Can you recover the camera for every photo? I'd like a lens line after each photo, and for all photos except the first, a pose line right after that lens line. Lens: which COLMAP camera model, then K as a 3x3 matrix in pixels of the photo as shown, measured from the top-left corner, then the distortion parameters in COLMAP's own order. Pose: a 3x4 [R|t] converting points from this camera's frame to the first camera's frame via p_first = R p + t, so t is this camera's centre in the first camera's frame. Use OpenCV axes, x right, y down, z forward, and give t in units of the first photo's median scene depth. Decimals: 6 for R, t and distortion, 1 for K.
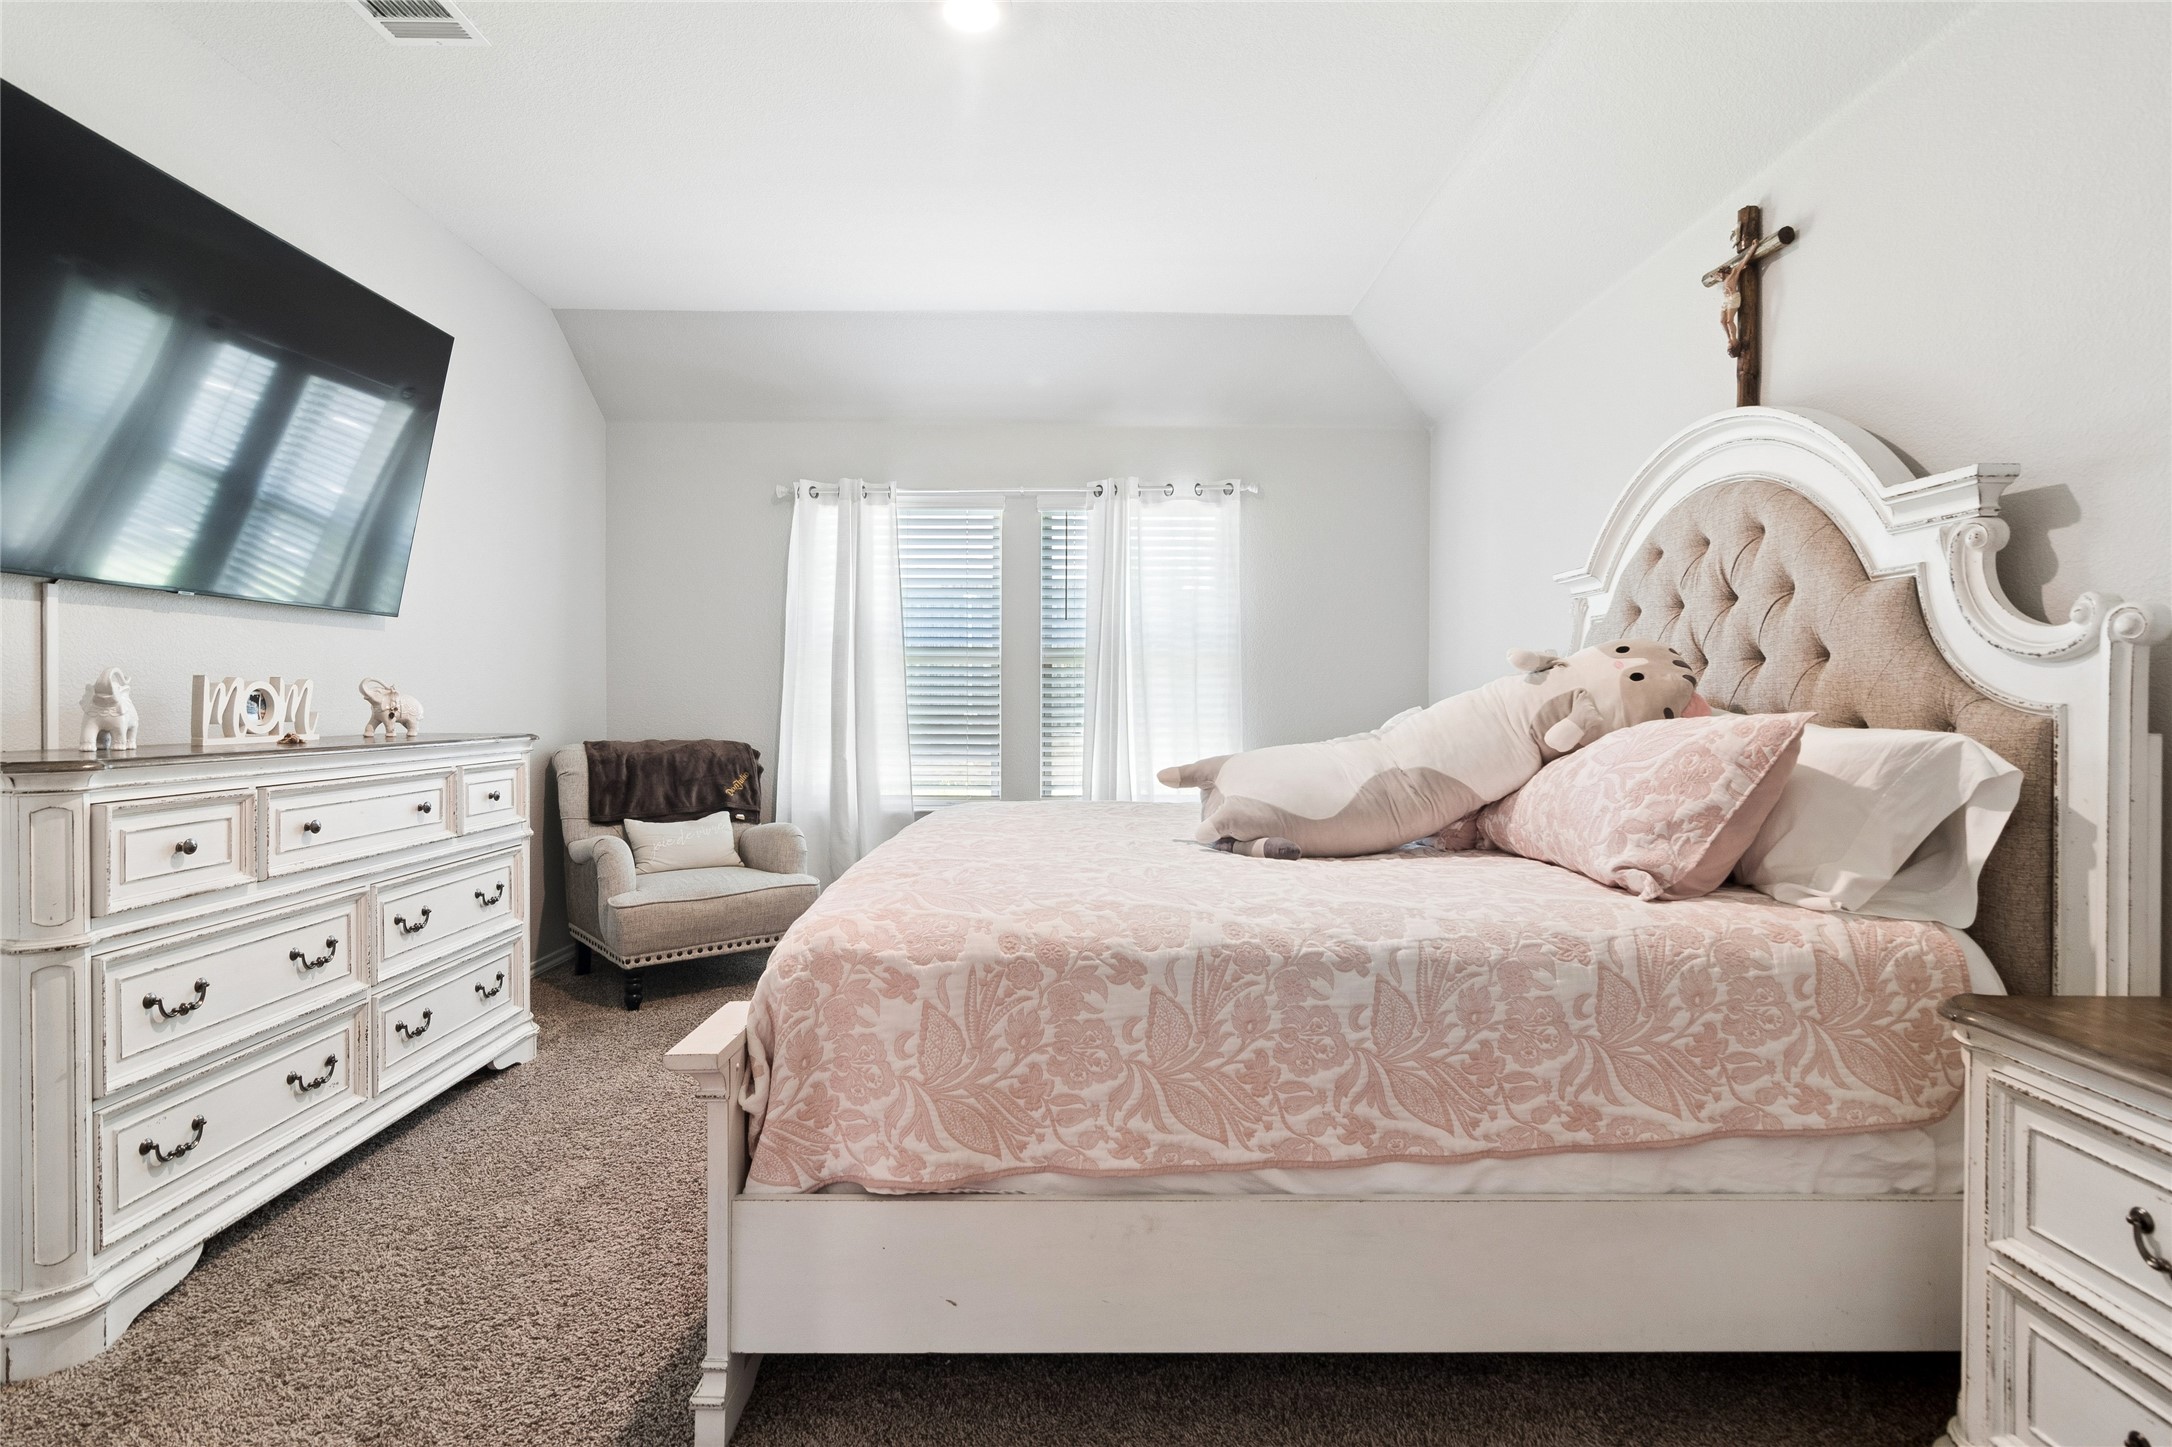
lens RADIAL K [[1042.7, 0, 1091.5], [0, 1042.7, 704.1], [0, 0, 1]] dist [-0.001919, 0.001032]
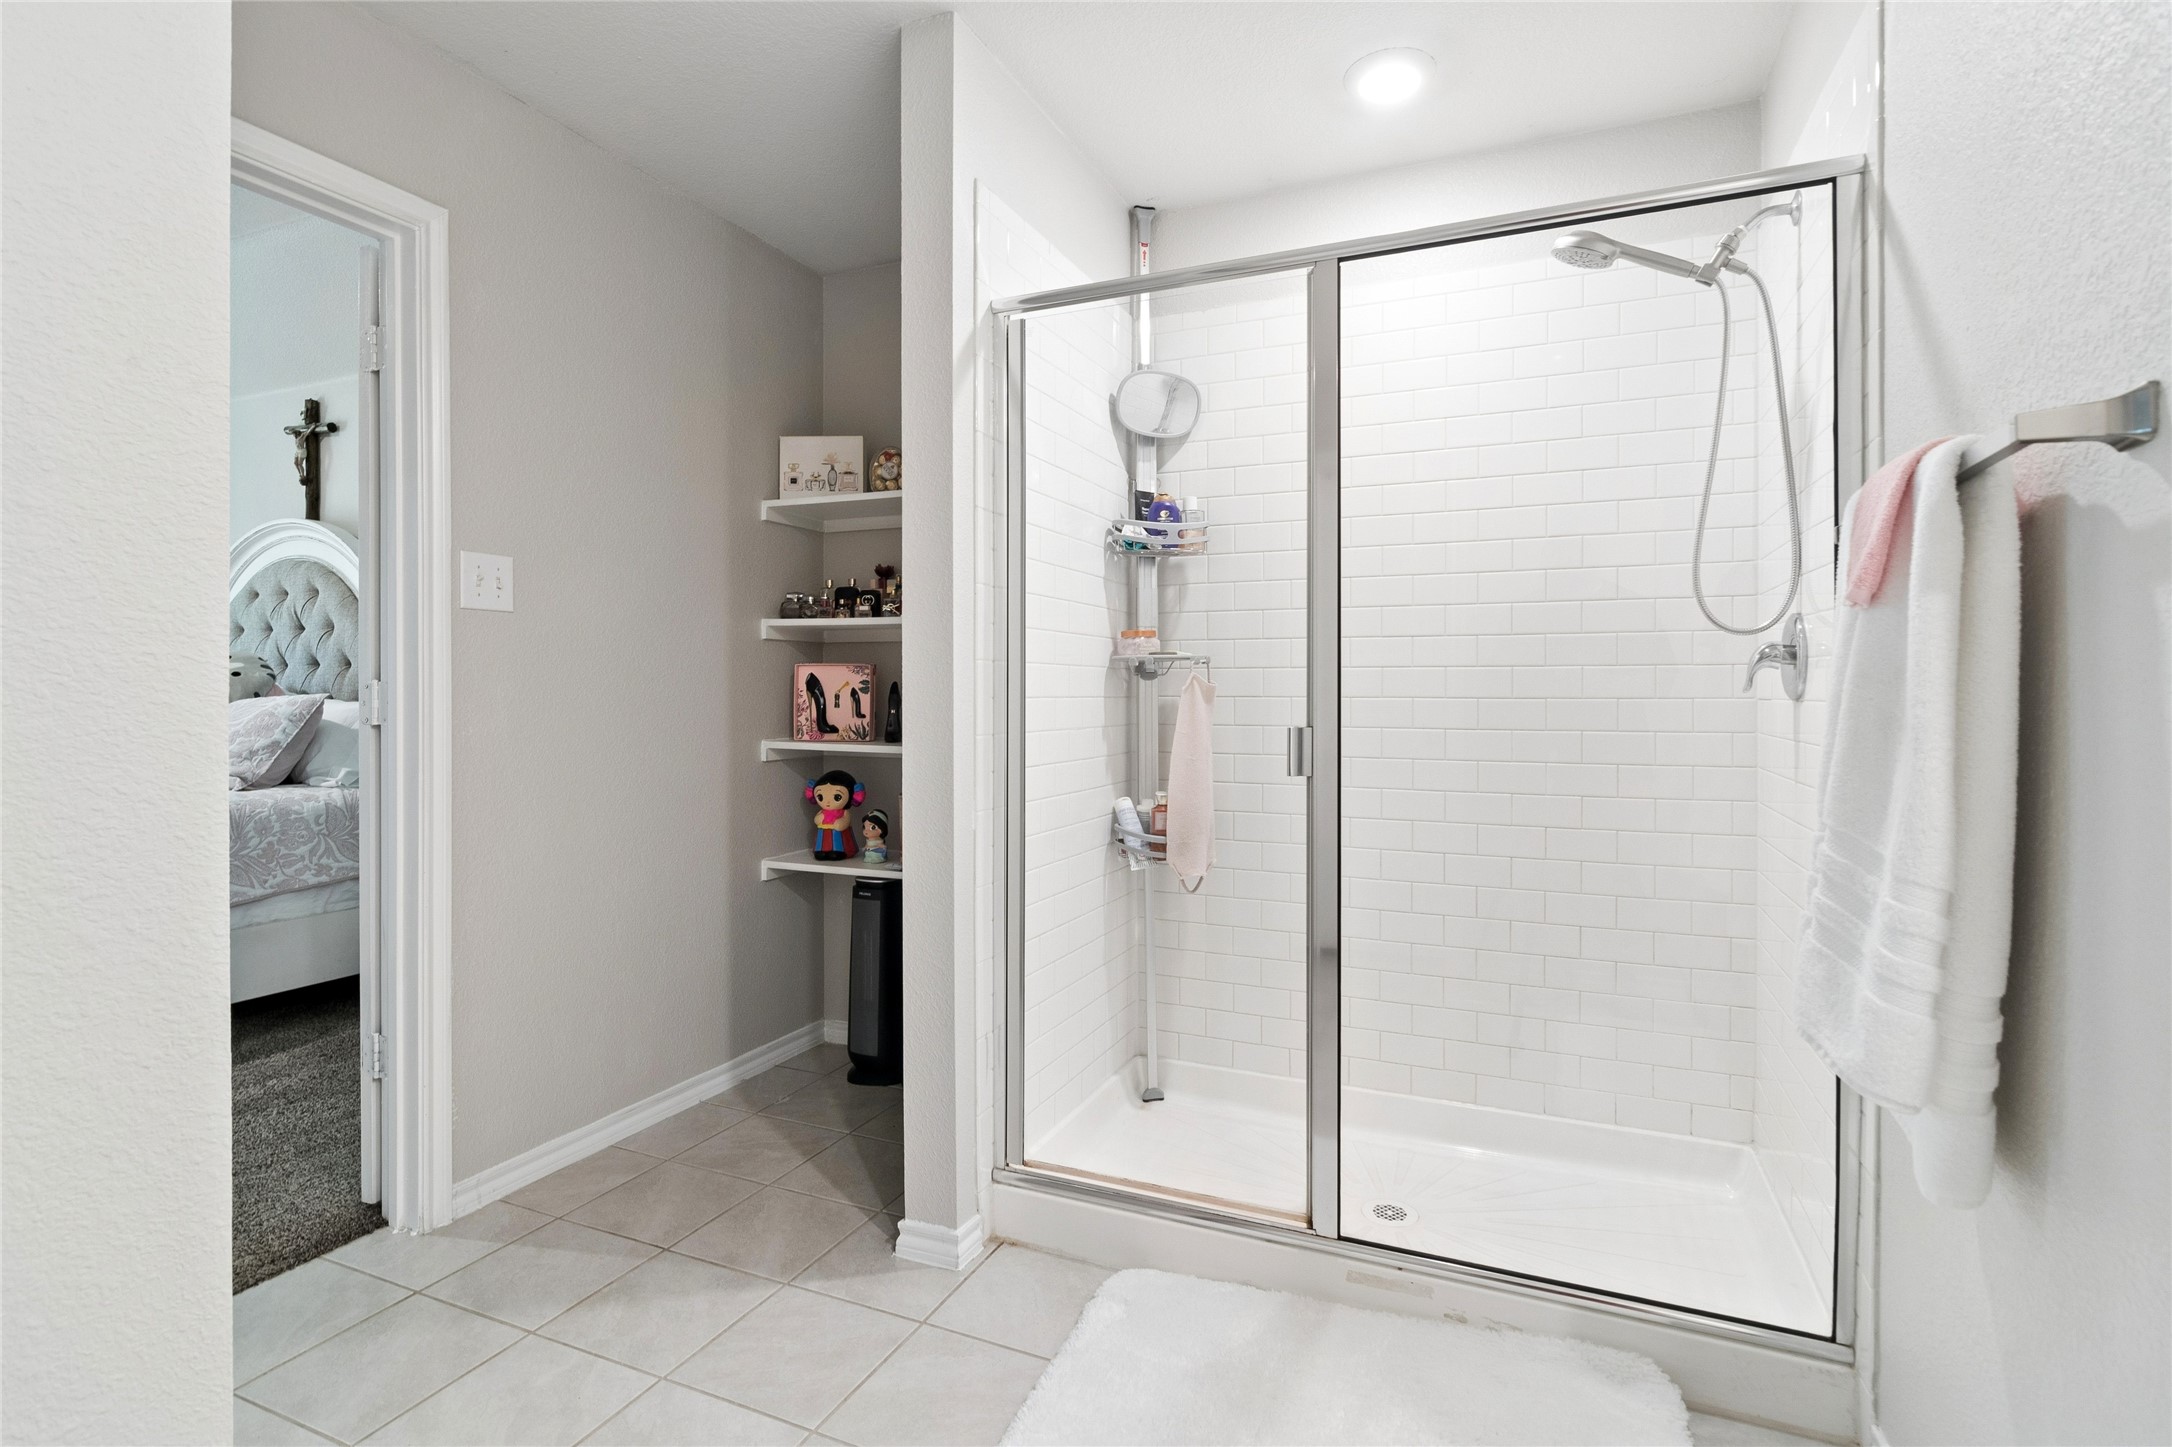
lens RADIAL K [[1042.7, 0, 1091.5], [0, 1042.7, 704.1], [0, 0, 1]] dist [-0.001919, 0.001032]
pose [[0.415182, -0.011428, 0.909667, -0.551641], [0.000943, 0.999926, 0.012132, 0.004495], [-0.909738, -0.004180, 0.415162, -1.212786]]
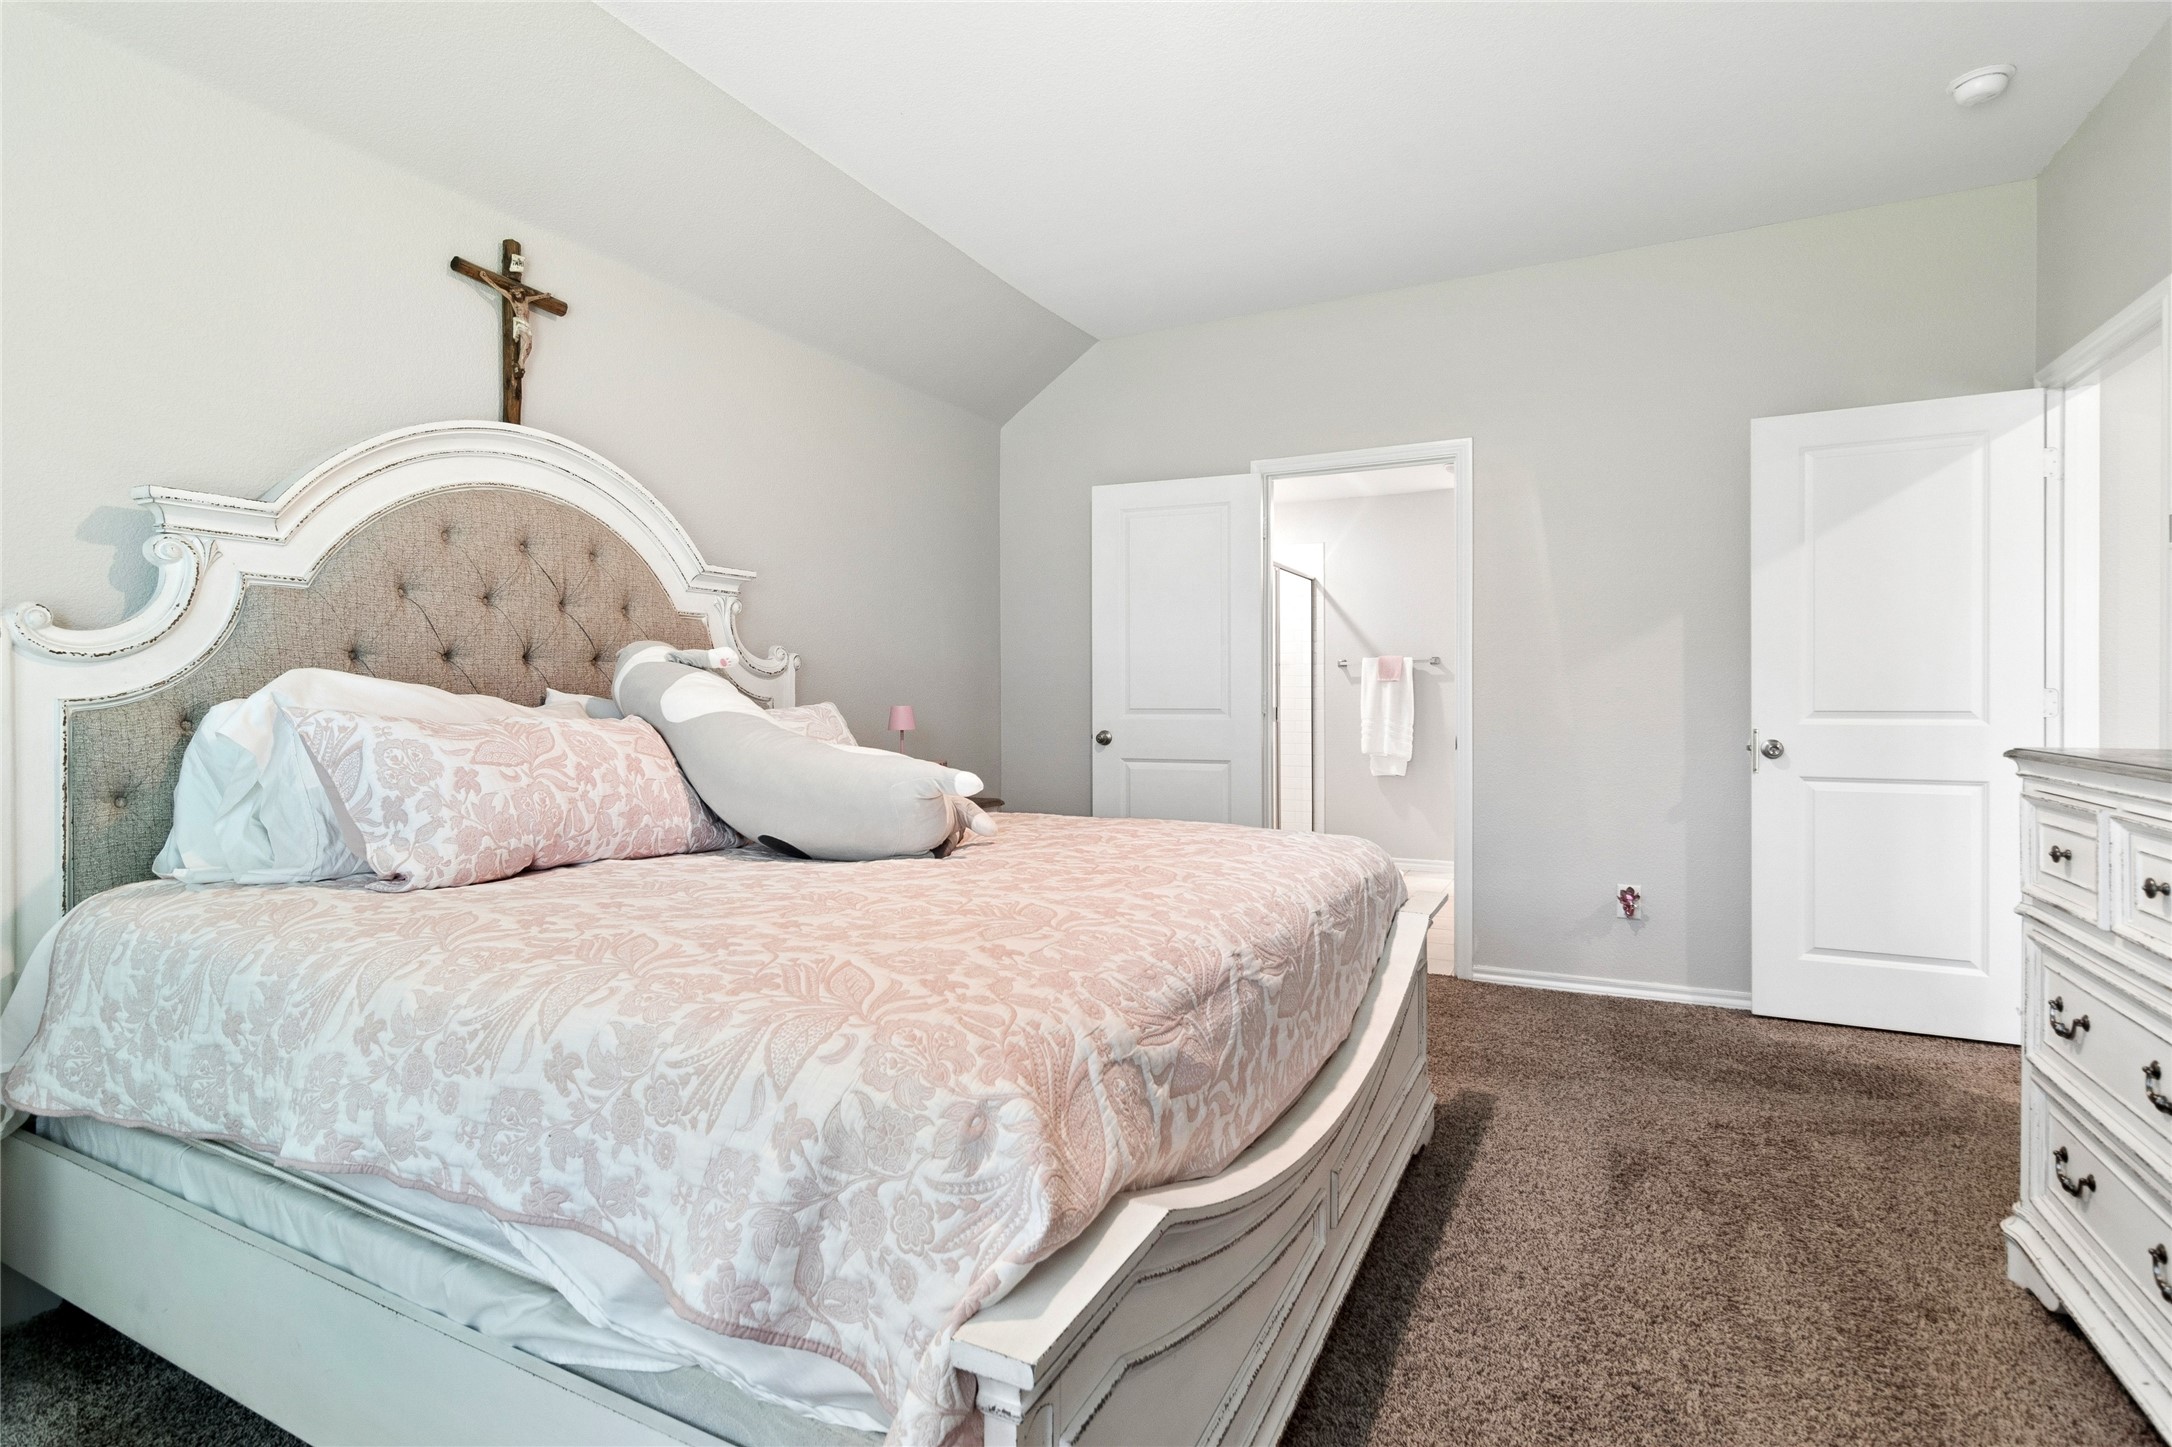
lens RADIAL K [[1042.7, 0, 1091.5], [0, 1042.7, 704.1], [0, 0, 1]] dist [-0.001919, 0.001032]
pose [[-0.884570, 0.004065, 0.466390, -0.563782], [0.008151, 0.999944, 0.006744, 0.003150], [-0.466337, 0.009767, -0.884553, 2.333998]]
